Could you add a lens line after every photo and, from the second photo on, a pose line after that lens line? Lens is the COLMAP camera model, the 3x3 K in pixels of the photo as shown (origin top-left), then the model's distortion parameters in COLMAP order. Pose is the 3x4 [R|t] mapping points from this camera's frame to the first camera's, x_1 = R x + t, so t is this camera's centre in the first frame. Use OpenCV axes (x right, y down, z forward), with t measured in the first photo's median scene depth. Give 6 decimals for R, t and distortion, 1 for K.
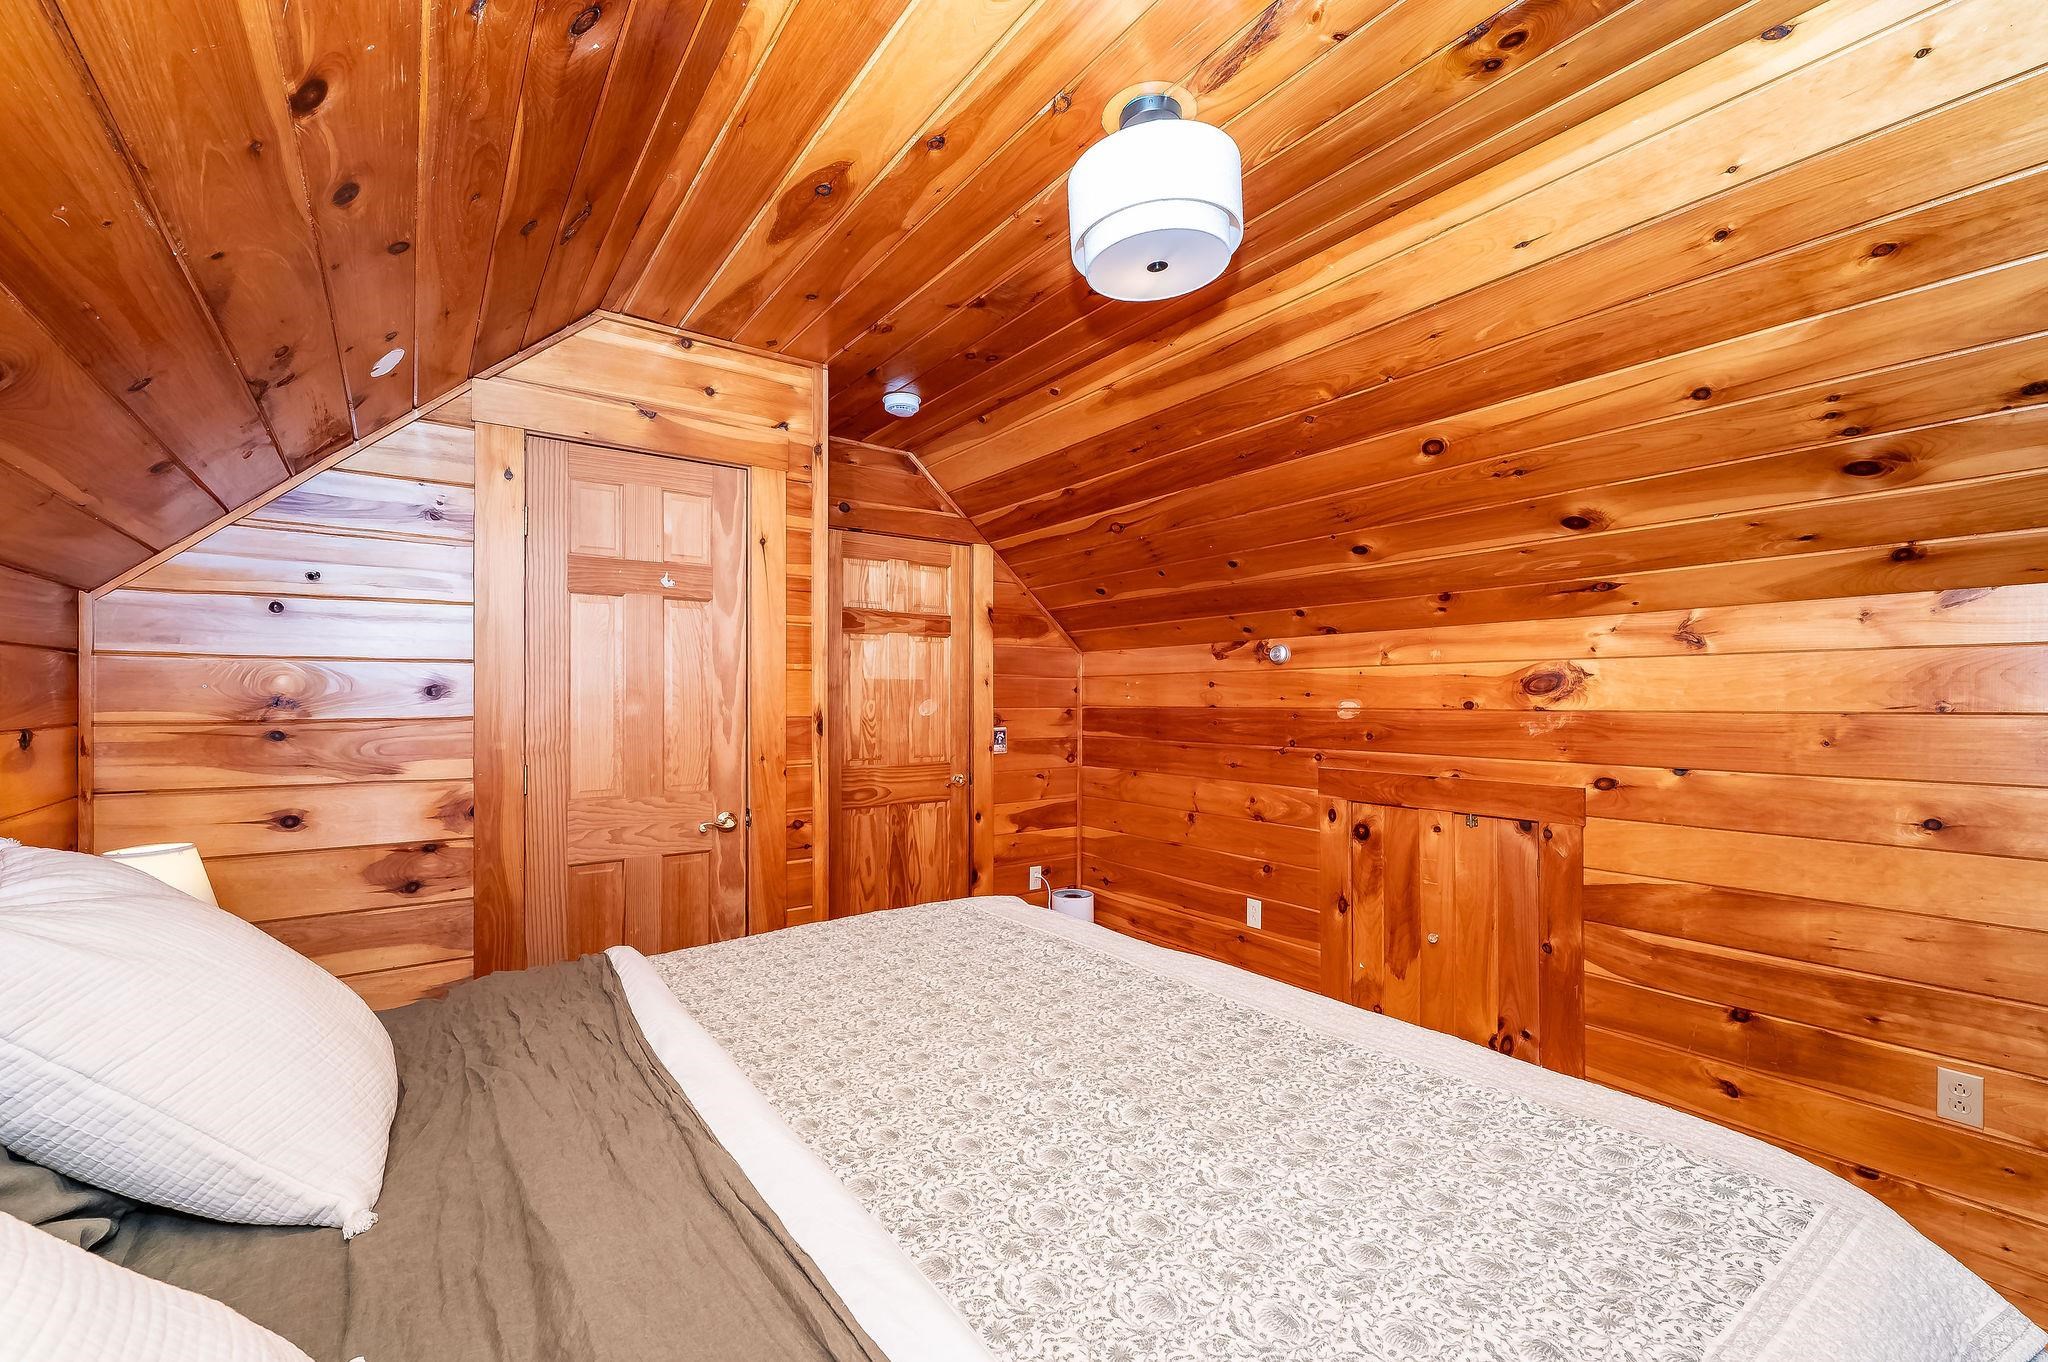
lens RADIAL K [[833.6, 0, 1026.7], [0, 833.6, 692.6], [0, 0, 1]] dist [-0.003970, 0.002929]
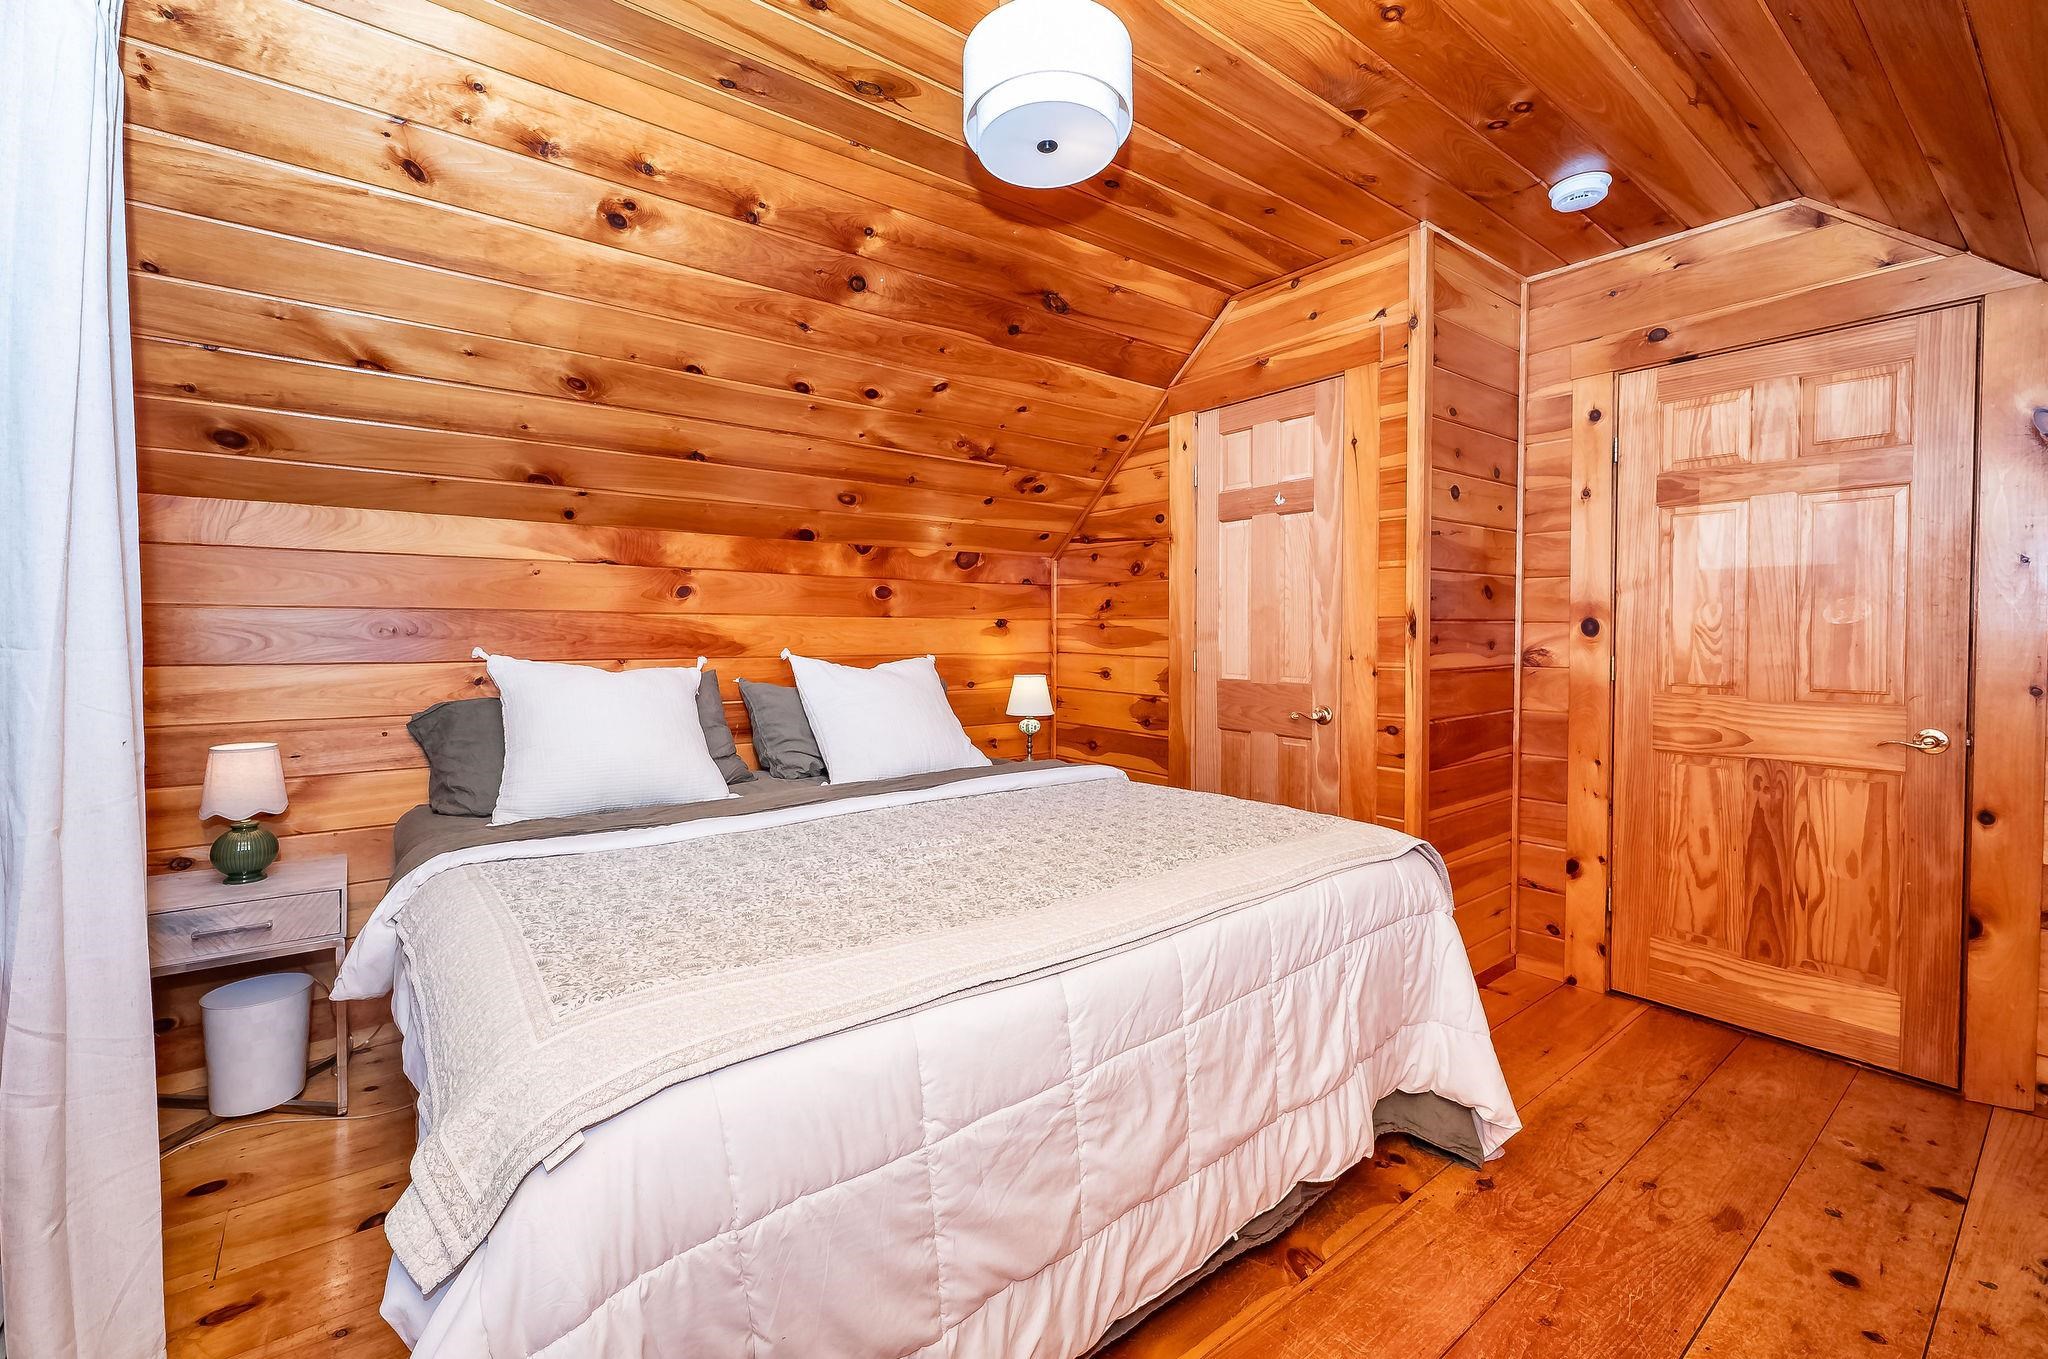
lens RADIAL K [[833.6, 0, 969.3], [0, 833.6, 635.9], [0, 0, 1]] dist [-0.003970, 0.002929]
pose [[-0.015860, 0.010145, -0.999823, 0.672943], [0.004844, 0.999938, 0.010070, 0.038178], [0.999862, -0.004683, -0.015909, 0.532853]]
